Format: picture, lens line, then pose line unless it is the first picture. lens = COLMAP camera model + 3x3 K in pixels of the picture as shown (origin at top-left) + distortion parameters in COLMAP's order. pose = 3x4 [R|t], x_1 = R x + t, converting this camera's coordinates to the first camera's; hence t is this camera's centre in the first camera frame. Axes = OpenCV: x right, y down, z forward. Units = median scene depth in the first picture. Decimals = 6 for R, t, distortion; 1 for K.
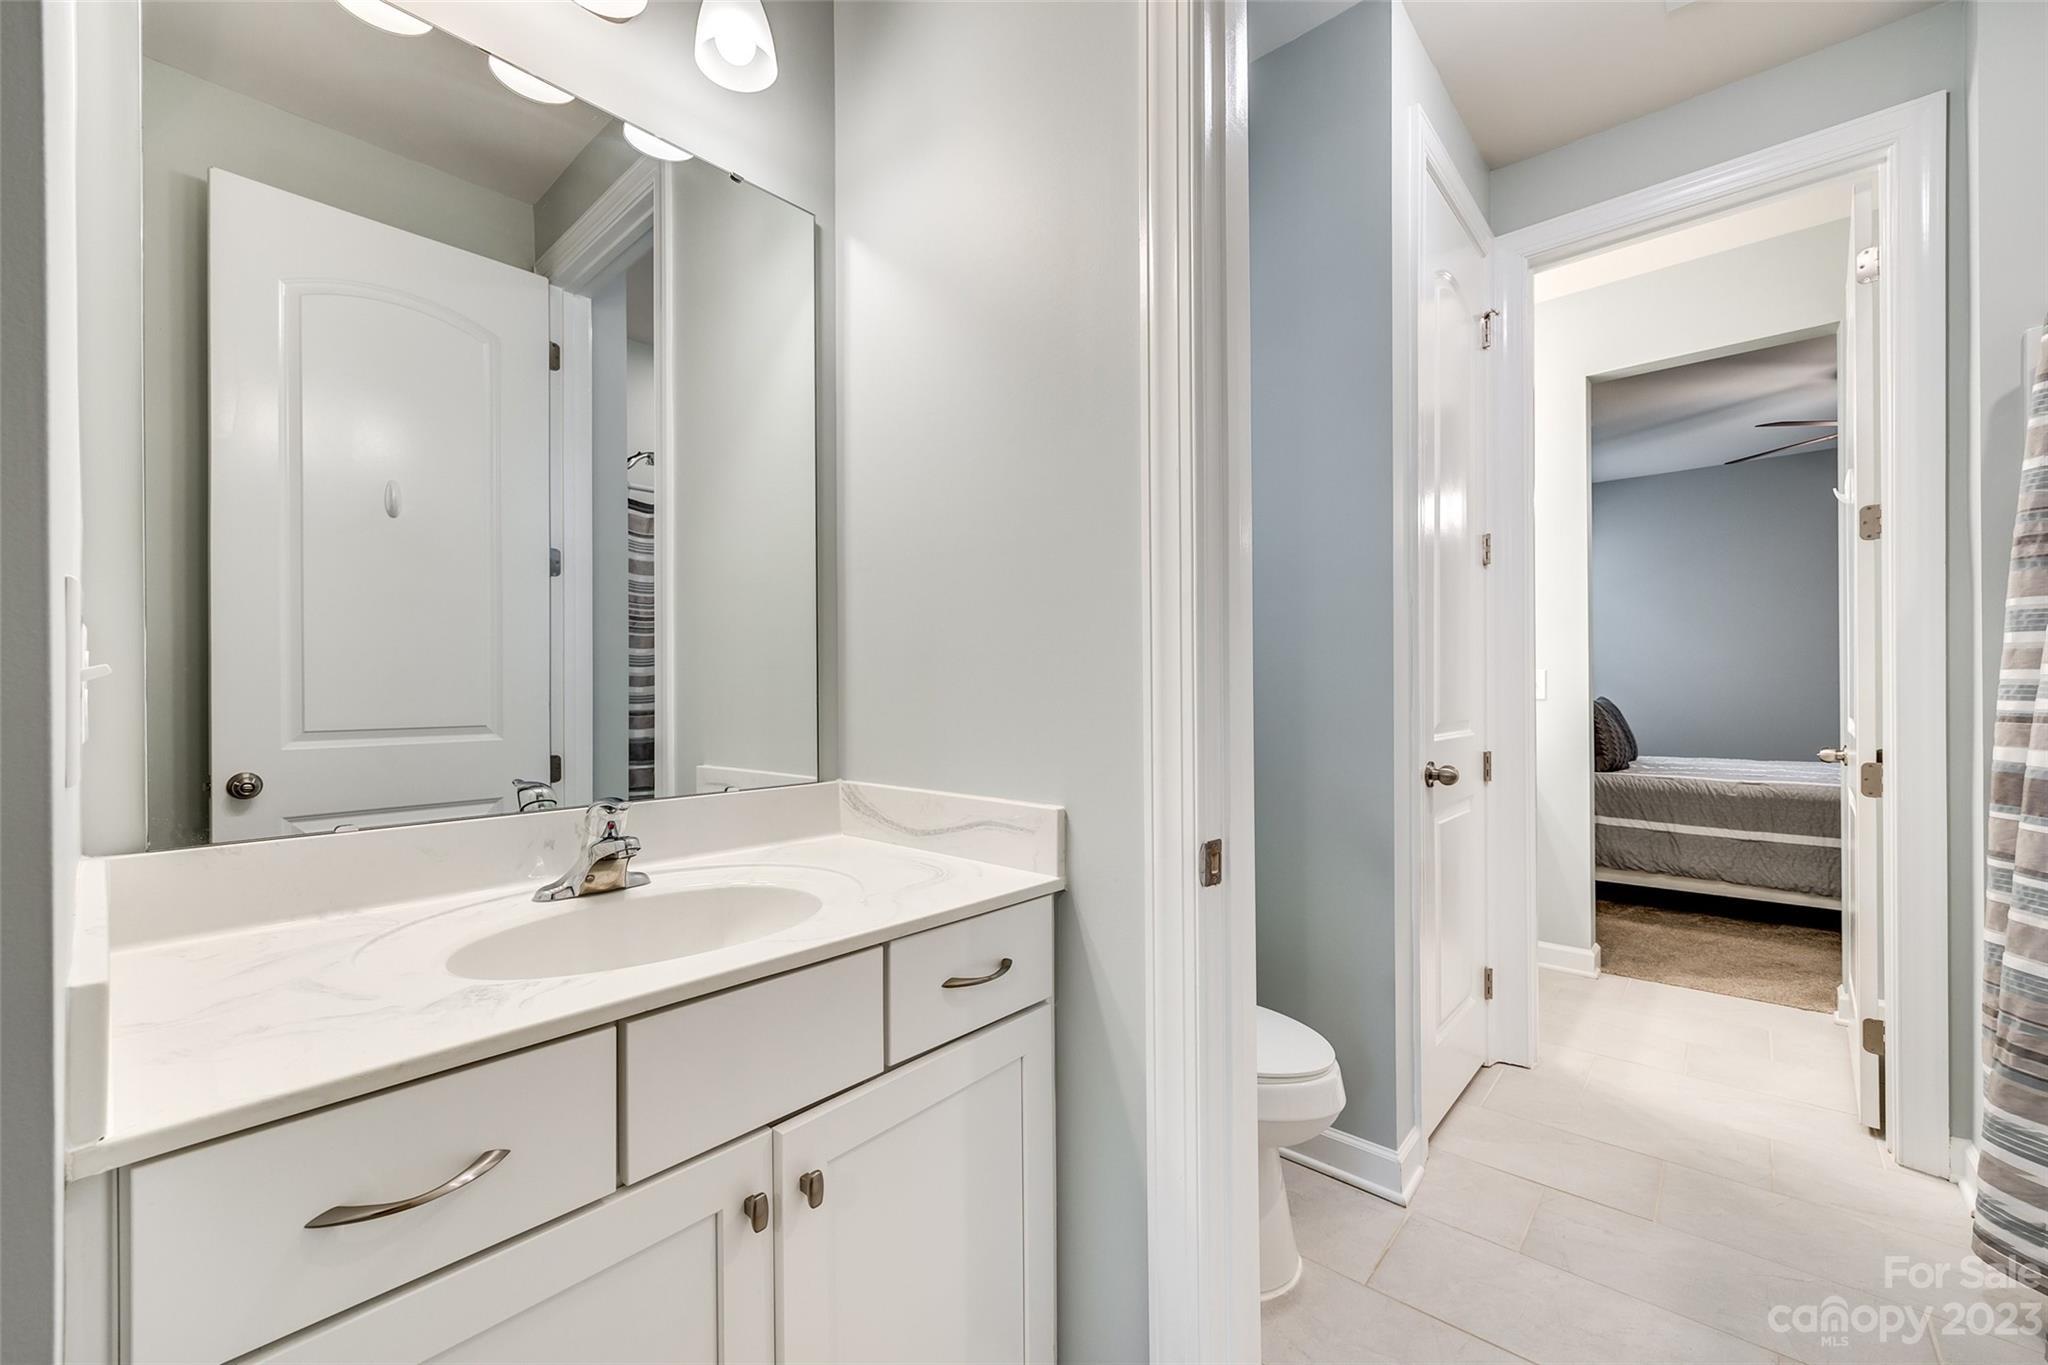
lens RADIAL K [[824.6, 0, 1031.7], [0, 824.6, 680.3], [0, 0, 1]] dist [-0.003218, 0.001042]
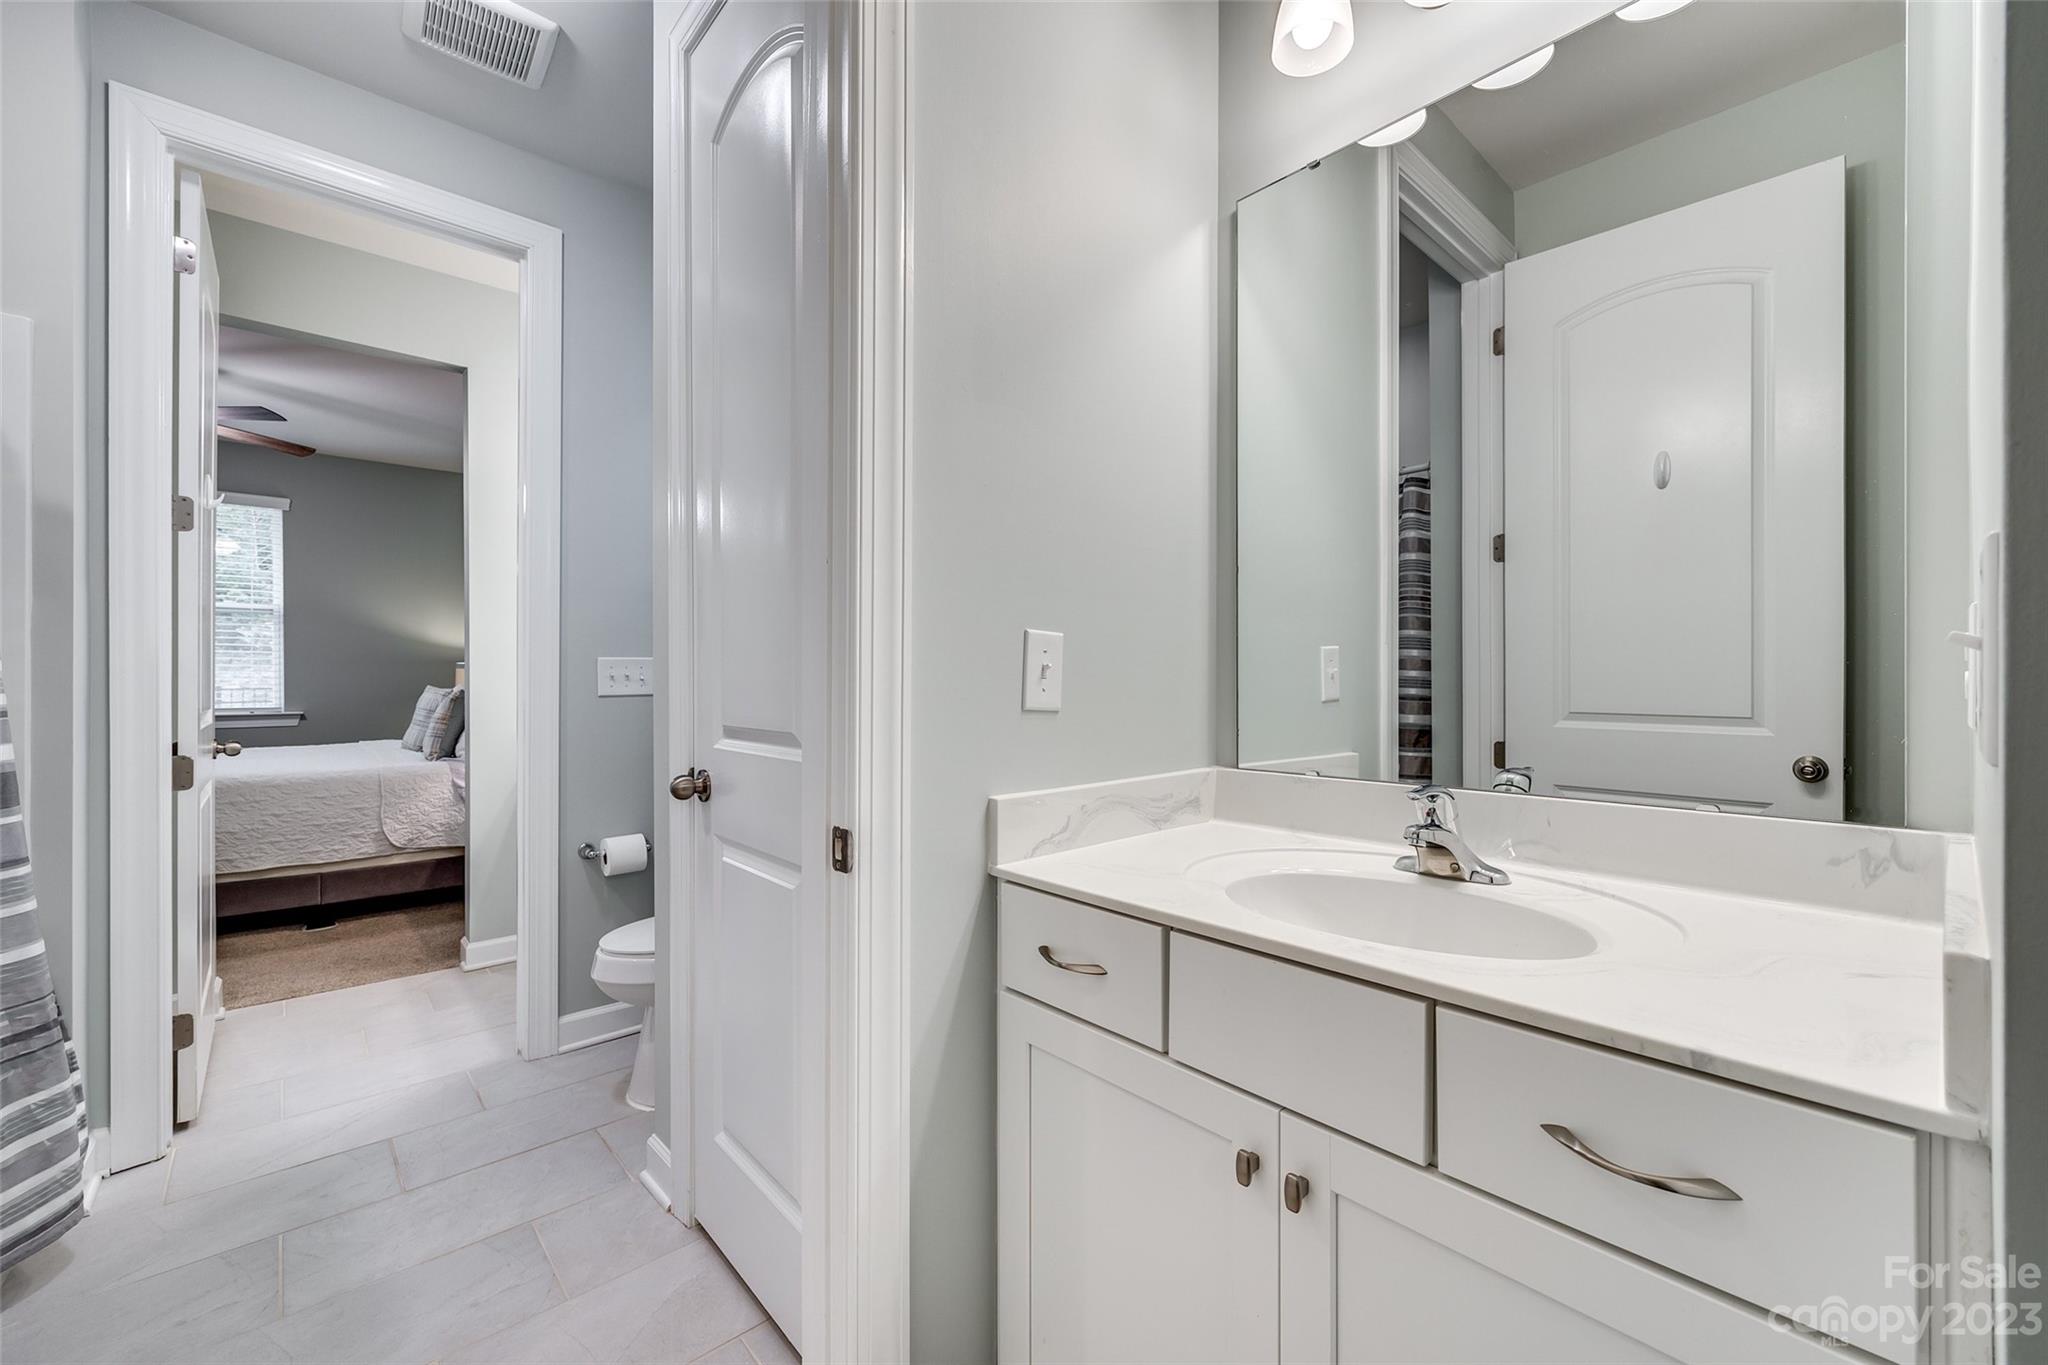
lens RADIAL K [[824.6, 0, 1030.5], [0, 824.6, 676.0], [0, 0, 1]] dist [-0.003218, 0.001042]
pose [[-0.094201, 0.009220, -0.995510, 0.569518], [0.003075, 0.999955, 0.008970, 0.001572], [0.995548, -0.002216, -0.094226, 0.630716]]
